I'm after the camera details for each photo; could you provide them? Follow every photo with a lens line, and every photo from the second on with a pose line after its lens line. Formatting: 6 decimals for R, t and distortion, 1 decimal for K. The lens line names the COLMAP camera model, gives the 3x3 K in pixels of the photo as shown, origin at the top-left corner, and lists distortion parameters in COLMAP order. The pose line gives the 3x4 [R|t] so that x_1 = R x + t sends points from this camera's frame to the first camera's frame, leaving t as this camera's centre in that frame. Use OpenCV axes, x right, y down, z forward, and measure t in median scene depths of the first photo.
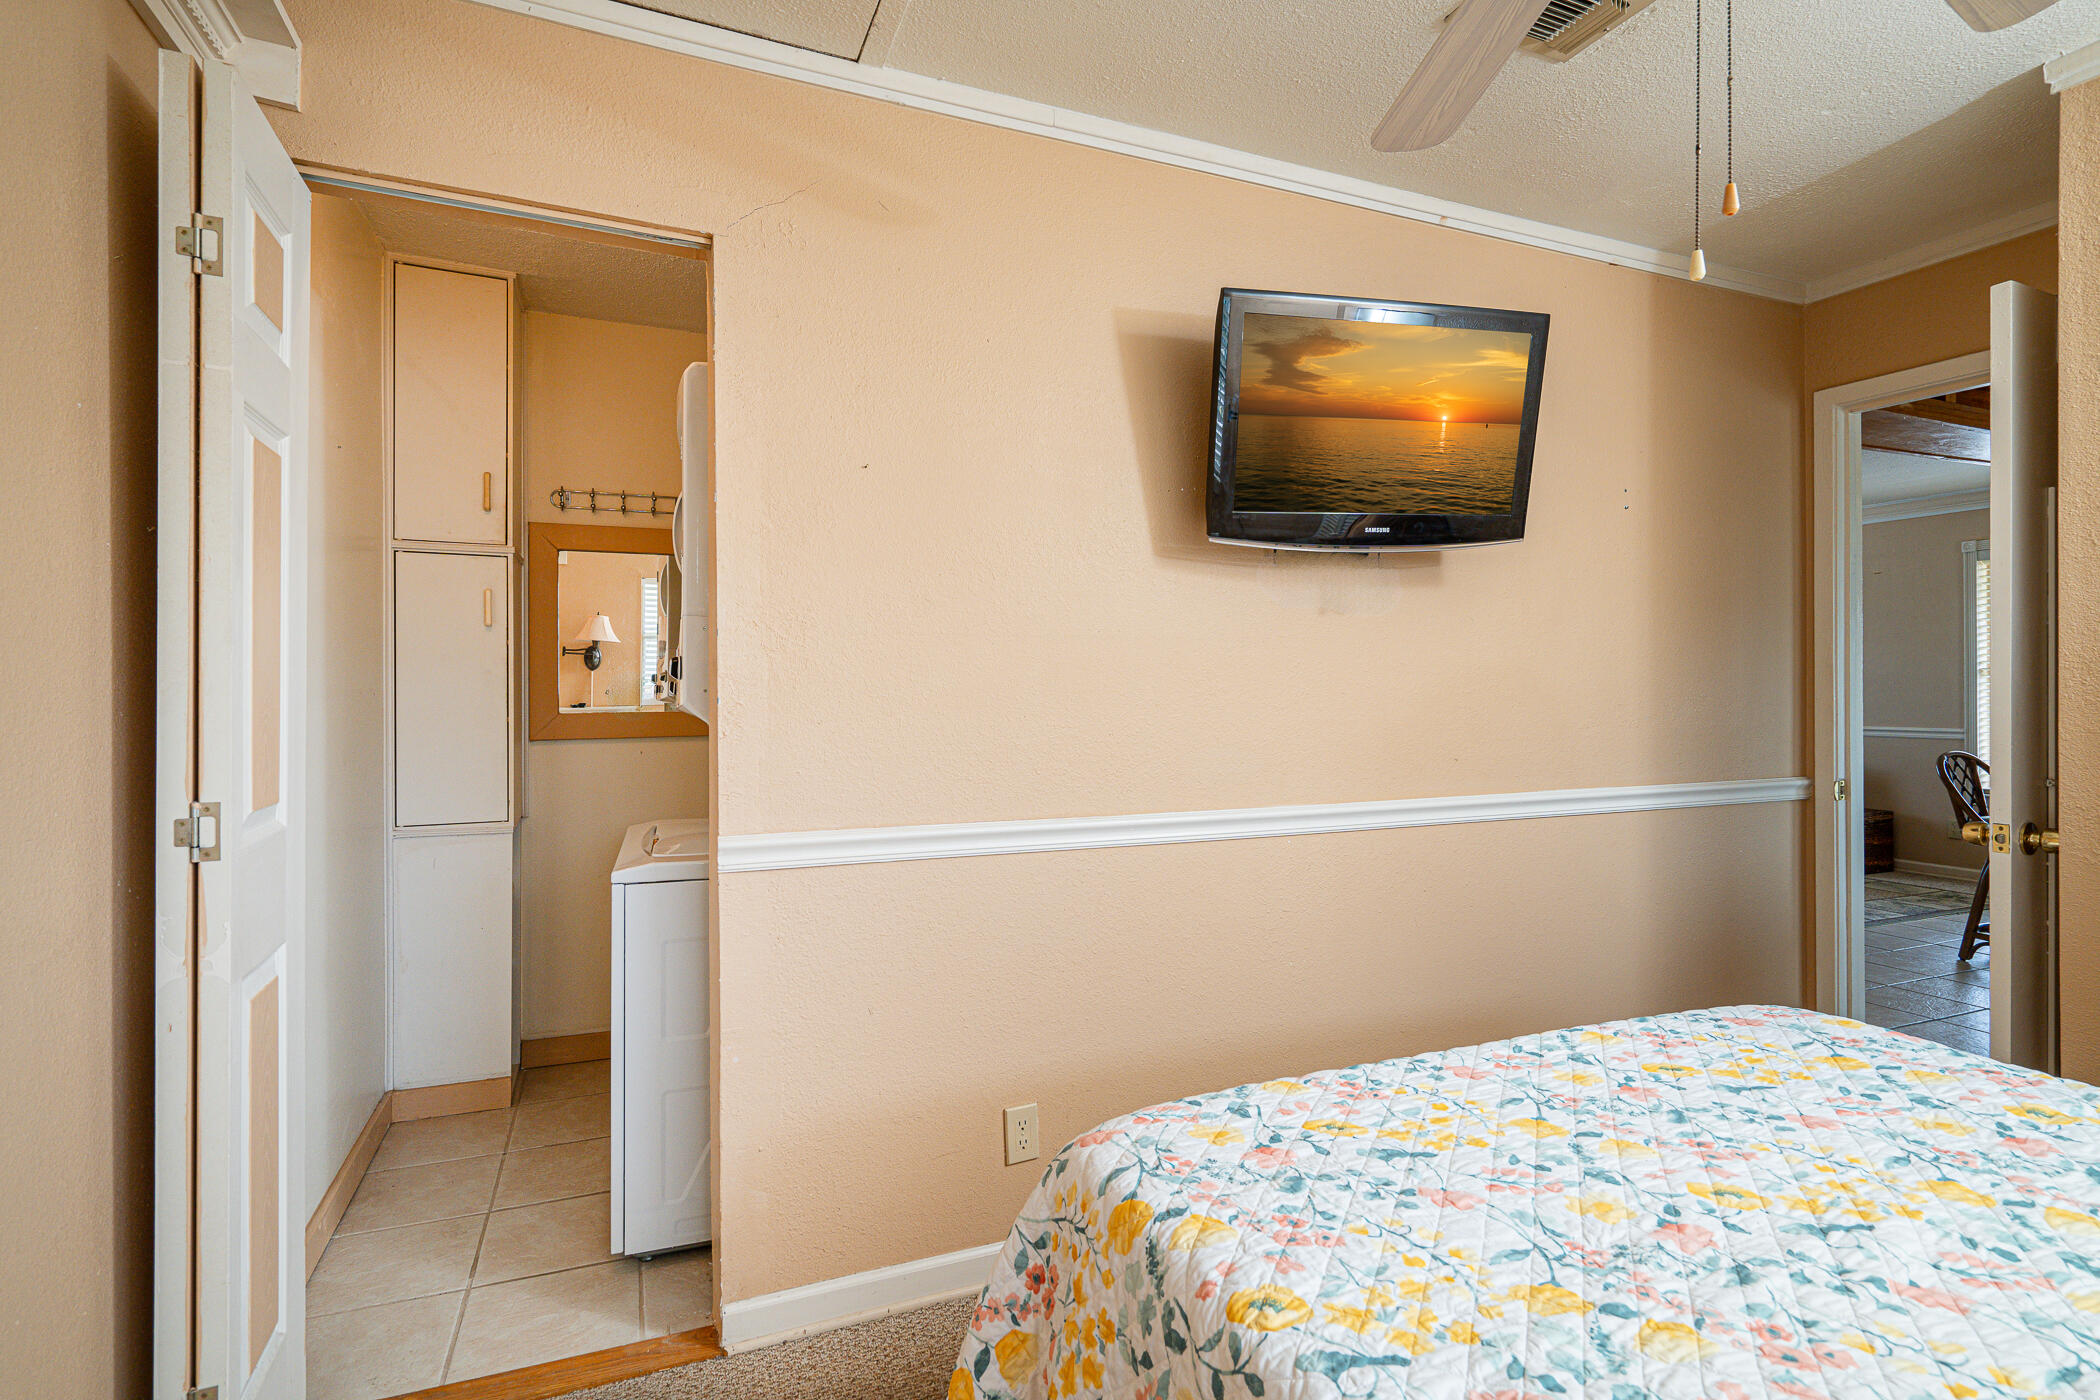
lens RADIAL K [[1018.7, 0, 1062.1], [0, 1018.7, 705.1], [0, 0, 1]] dist [-0.004172, 0.000287]
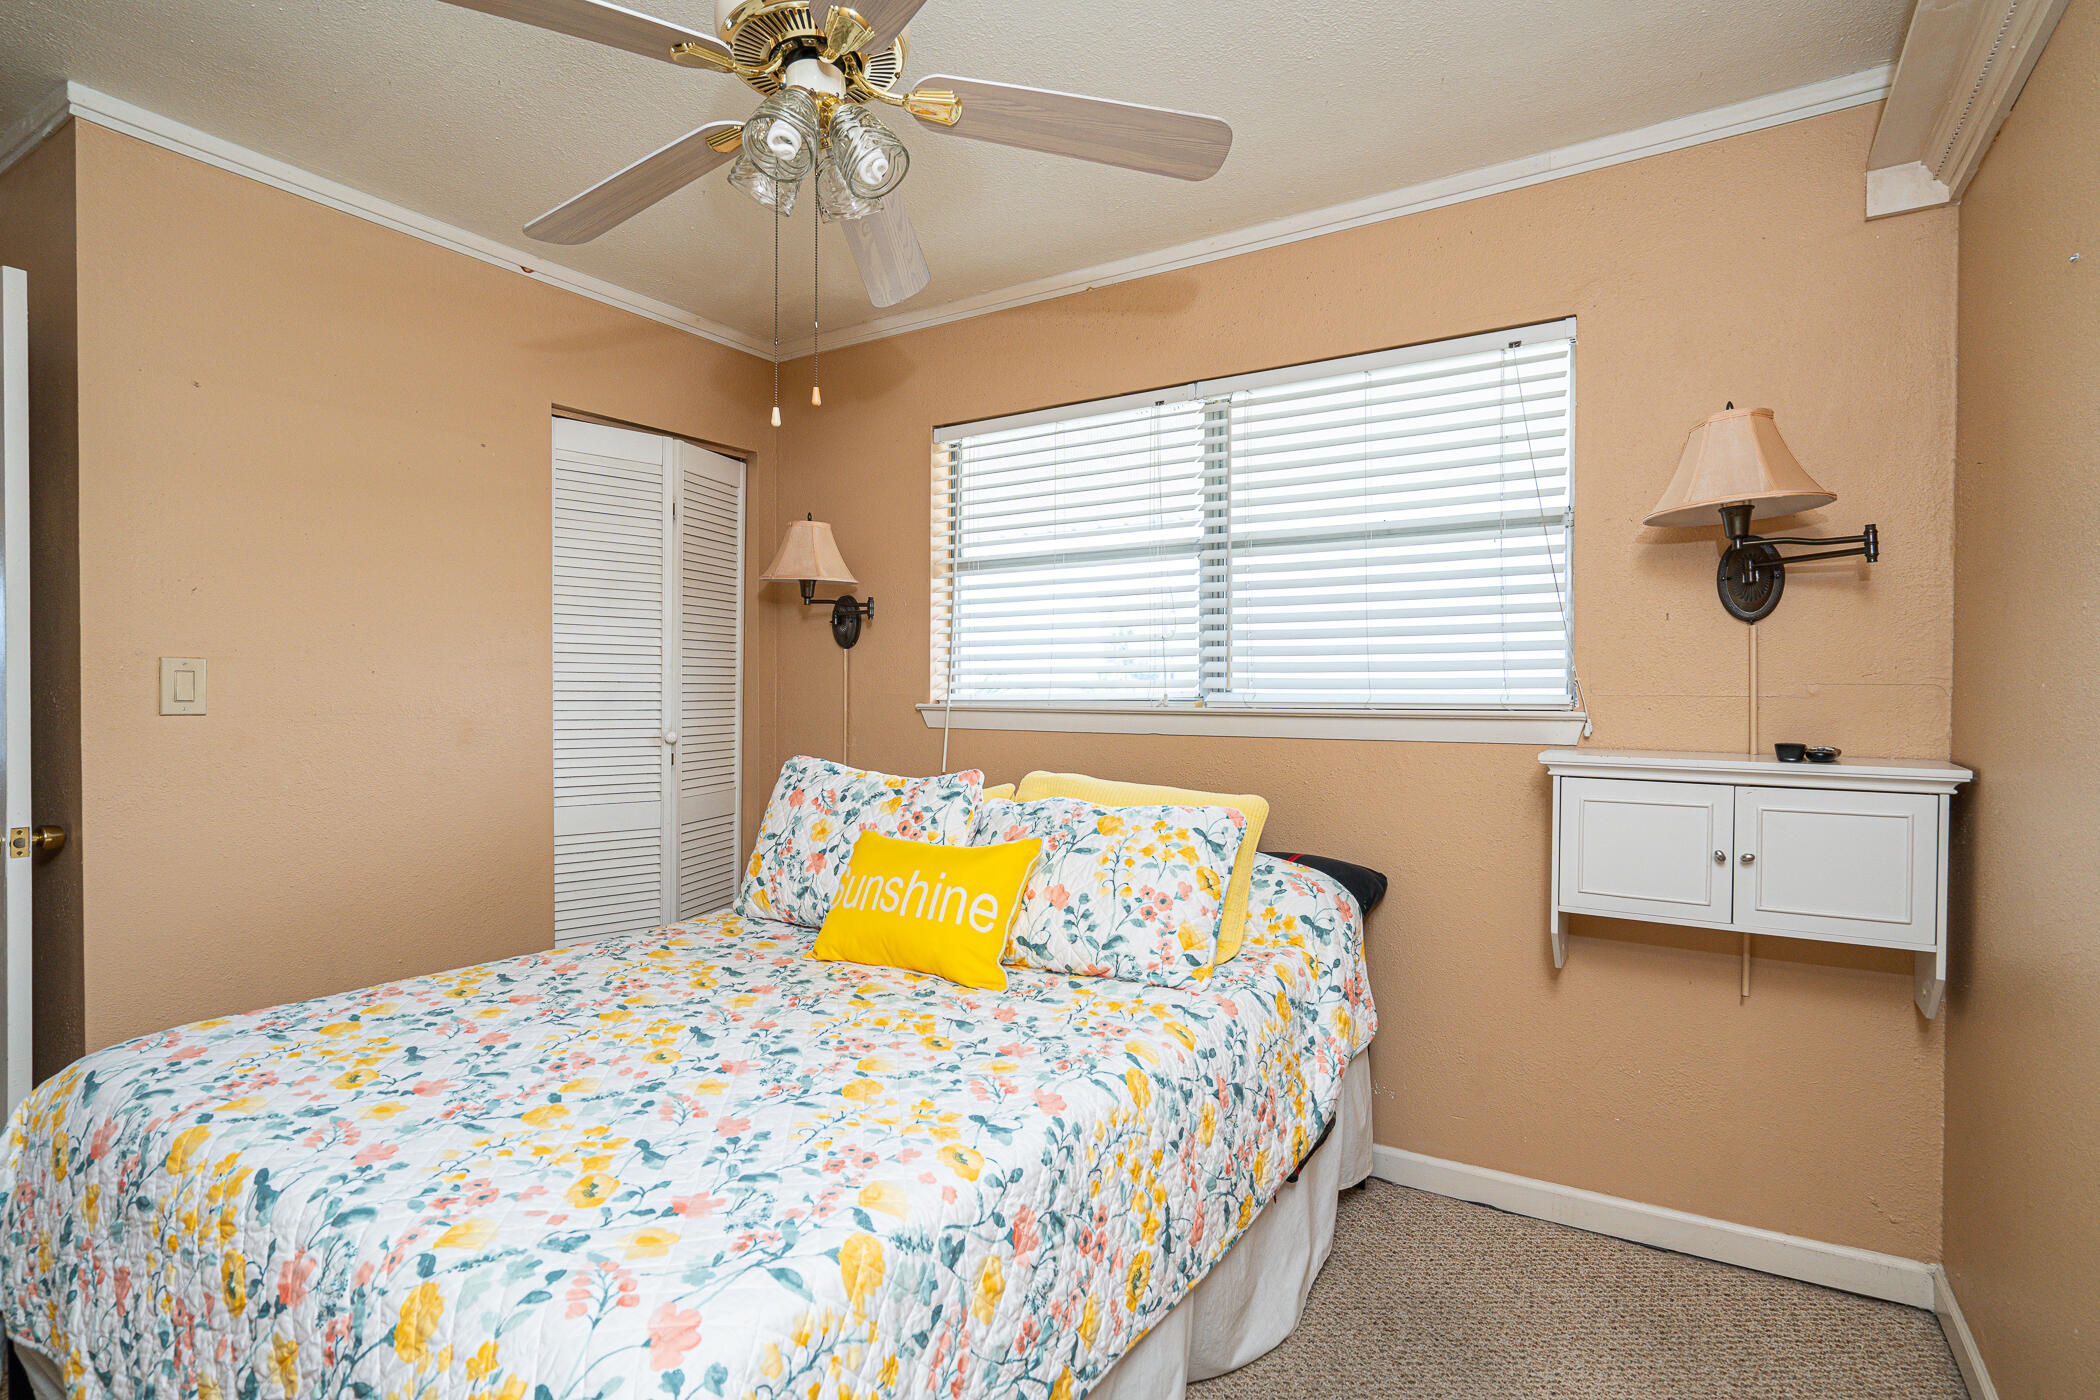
lens RADIAL K [[1018.7, 0, 1046.5], [0, 1018.7, 701.7], [0, 0, 1]] dist [-0.004172, 0.000287]
pose [[-0.583124, -0.004342, 0.812371, -0.654295], [0.012831, 0.999812, 0.014555, -0.006322], [-0.812282, 0.018911, -0.582959, 1.184737]]
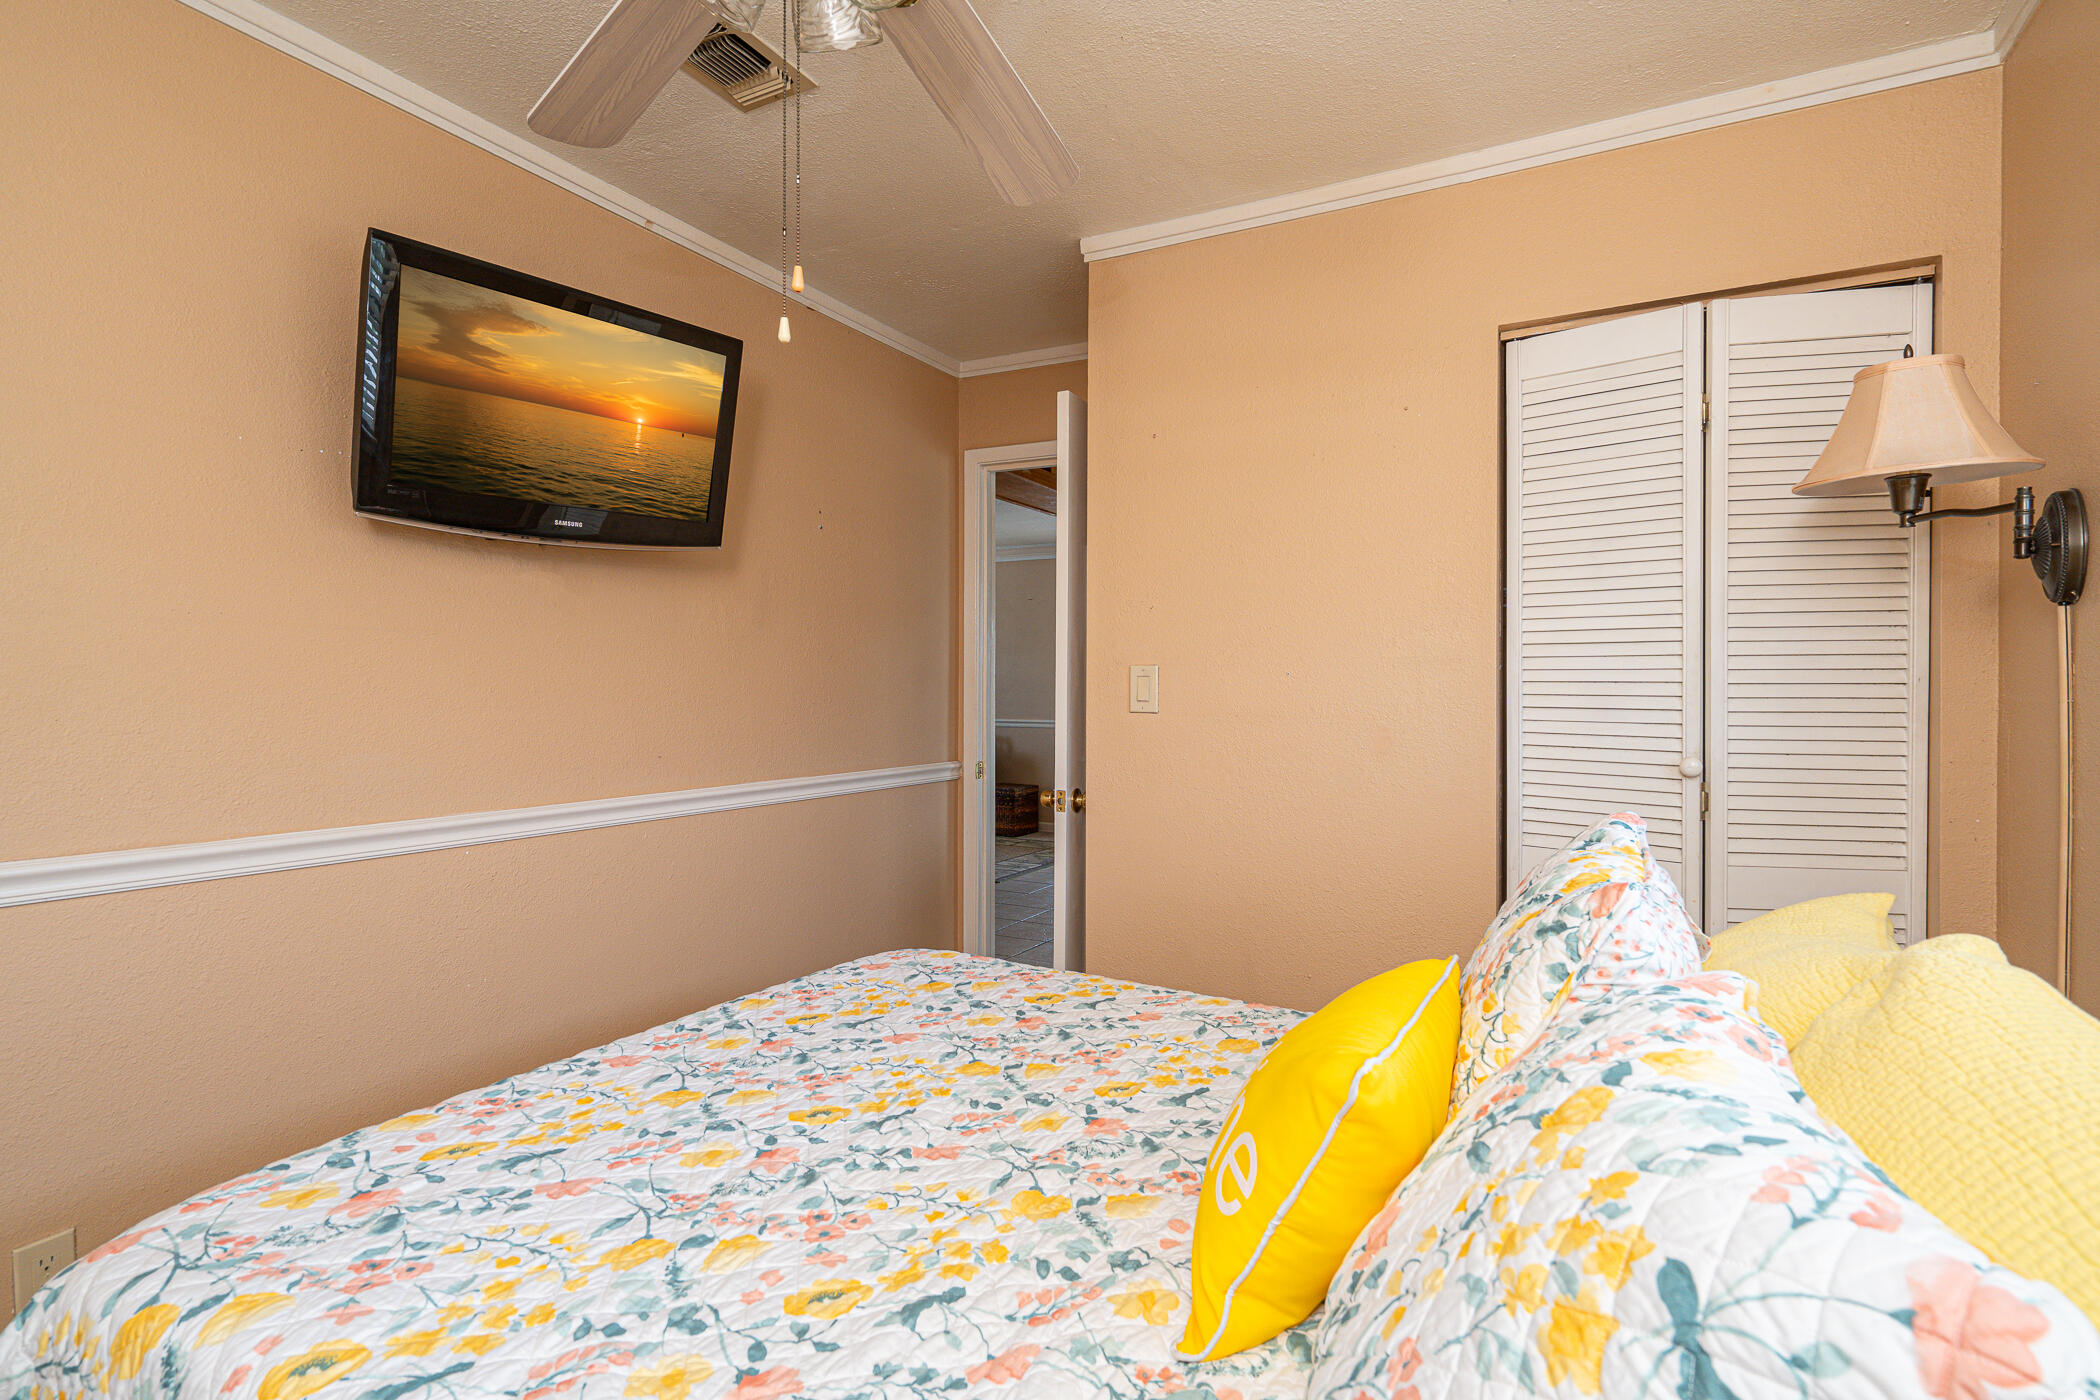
lens RADIAL K [[1018.7, 0, 1050.1], [0, 1018.7, 698.8], [0, 0, 1]] dist [-0.004172, 0.000287]
pose [[0.771993, 0.000241, 0.635631, 0.090294], [0.002964, 0.999988, -0.003979, 0.001056], [-0.635624, 0.004956, 0.771983, -0.078719]]
